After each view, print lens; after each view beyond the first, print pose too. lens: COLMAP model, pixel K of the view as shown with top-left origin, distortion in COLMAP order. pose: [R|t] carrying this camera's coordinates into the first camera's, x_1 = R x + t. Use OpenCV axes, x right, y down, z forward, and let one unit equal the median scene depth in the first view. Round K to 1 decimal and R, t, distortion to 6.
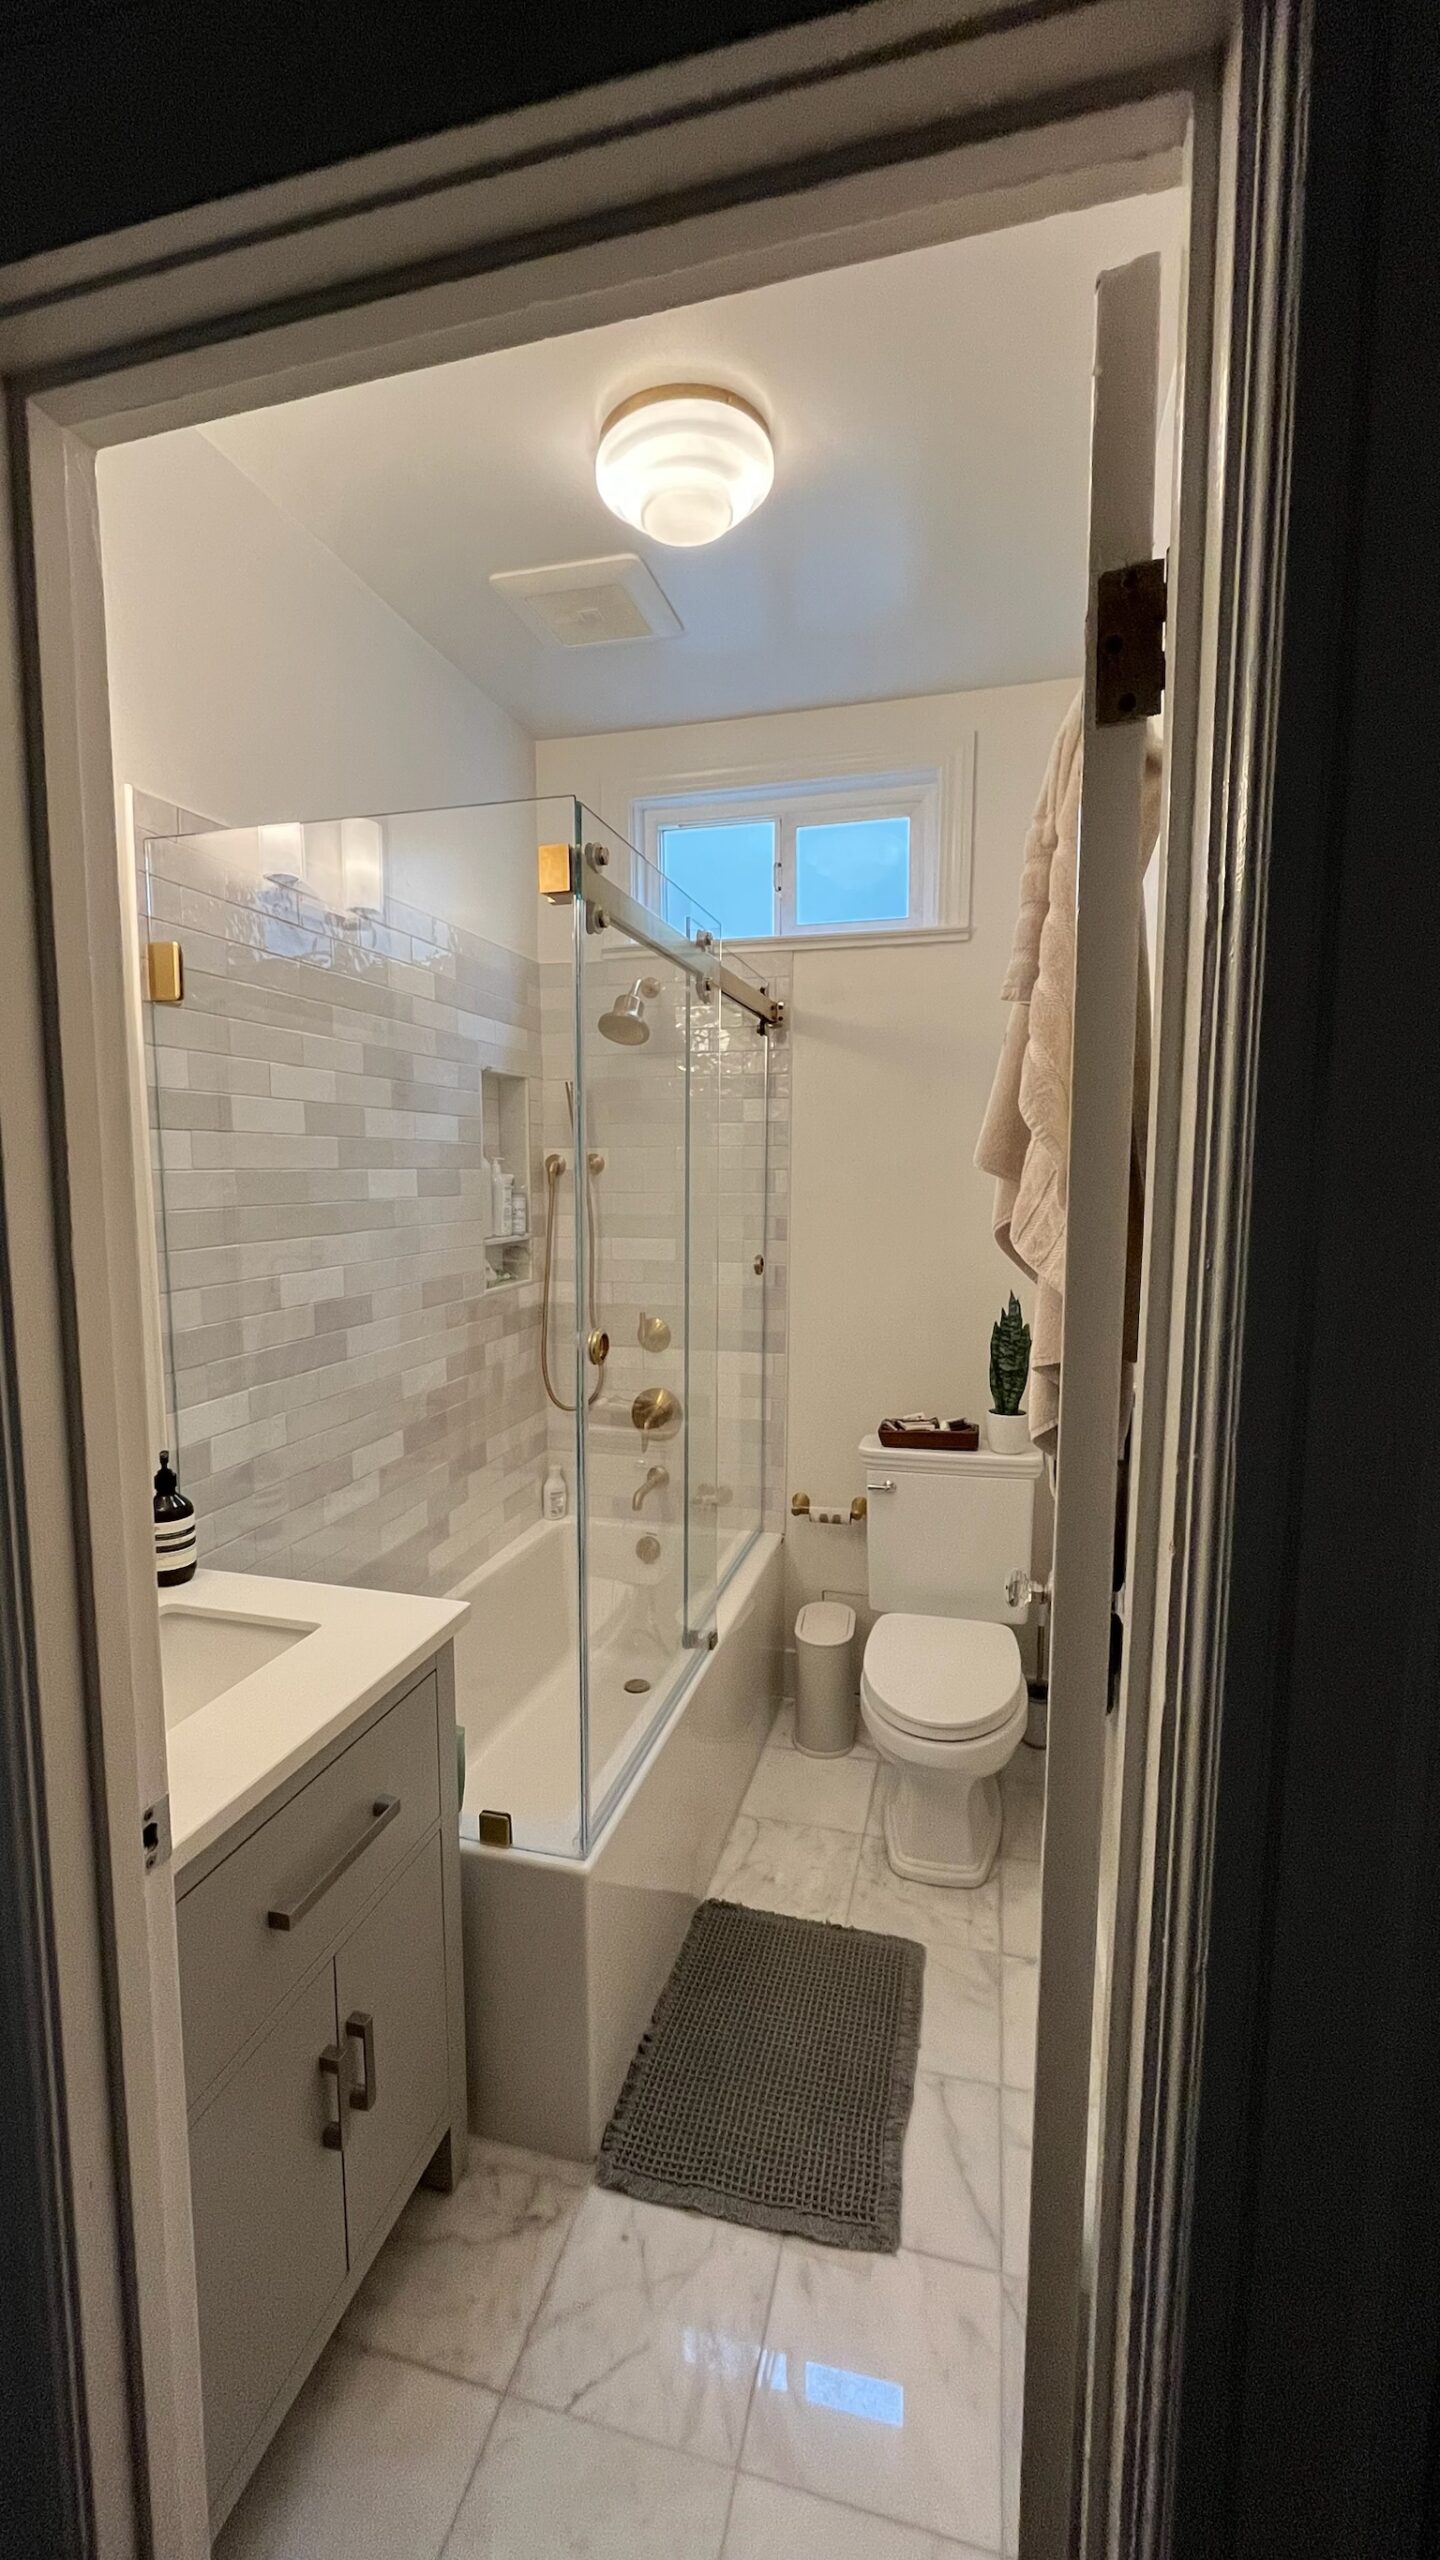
lens RADIAL K [[1039.8, 0, 714.6], [0, 1039.8, 1278.5], [0, 0, 1]] dist [-0.002299, 0.001339]
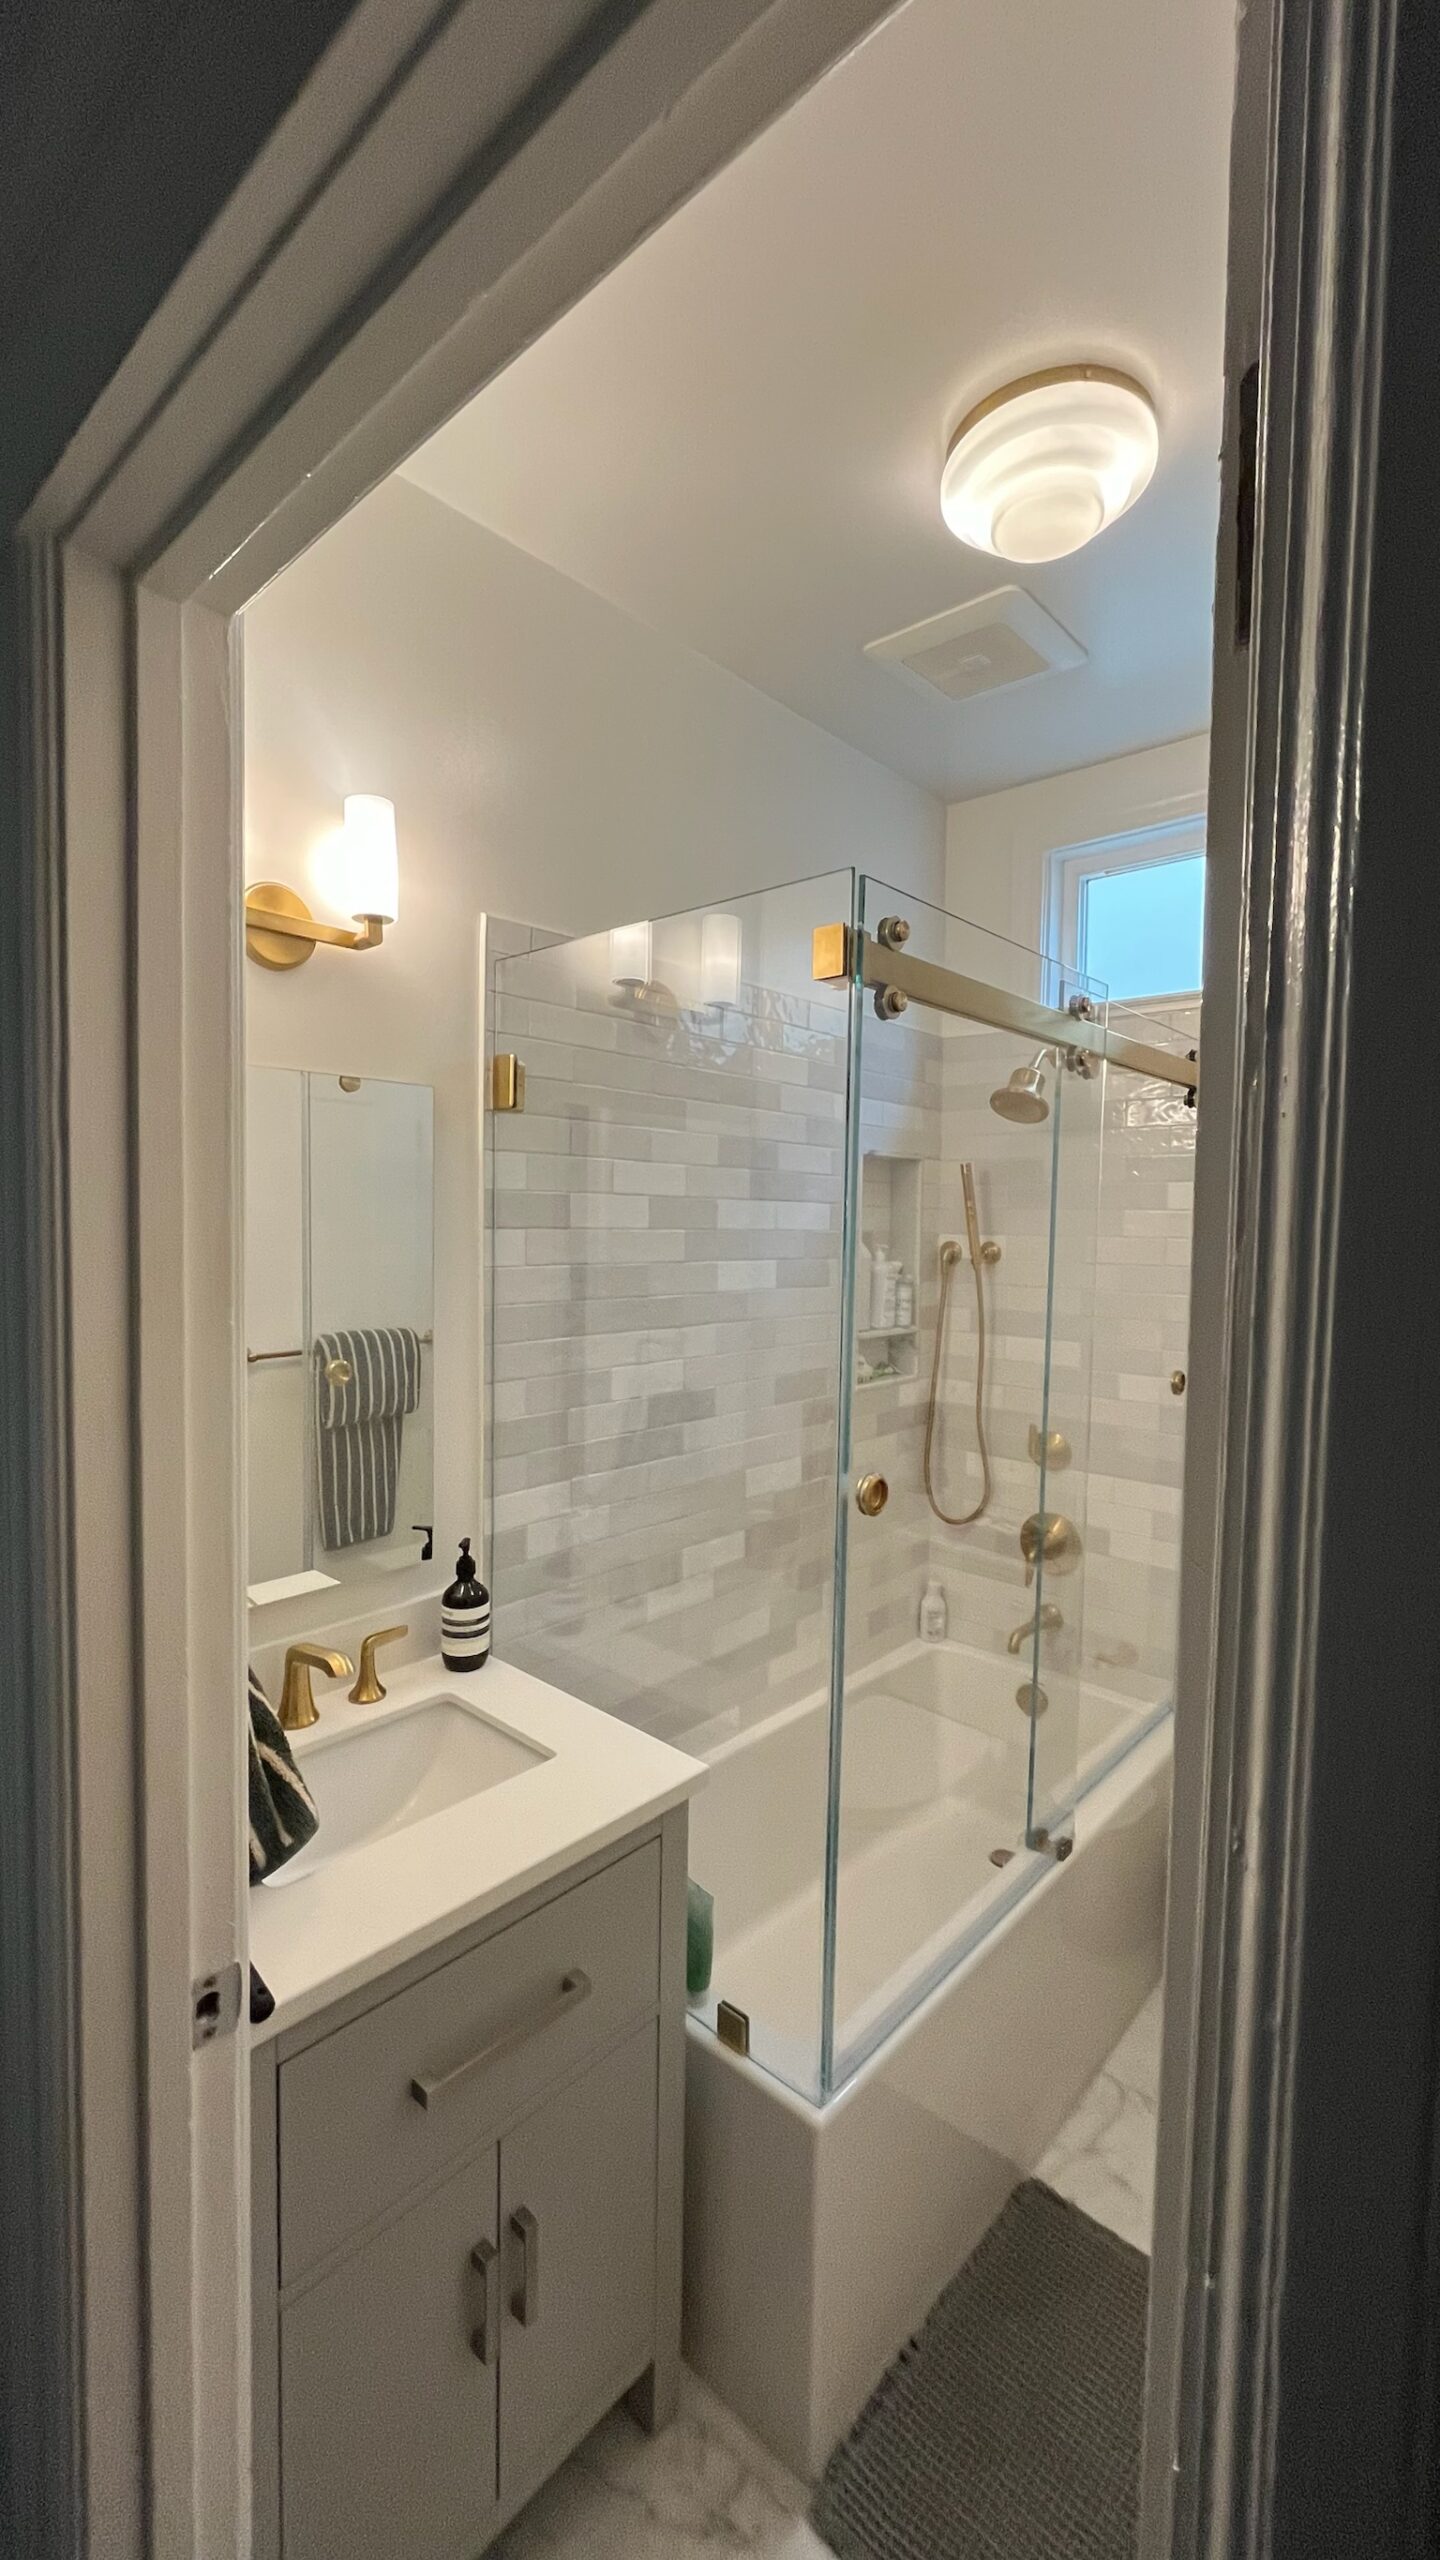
lens RADIAL K [[1039.8, 0, 720.8], [0, 1039.8, 1274.9], [0, 0, 1]] dist [-0.002299, 0.001339]
pose [[0.890080, 0.041224, -0.453937, 0.140570], [-0.067551, 0.996834, -0.041928, -0.062577], [0.450772, 0.067983, 0.890047, 0.154521]]
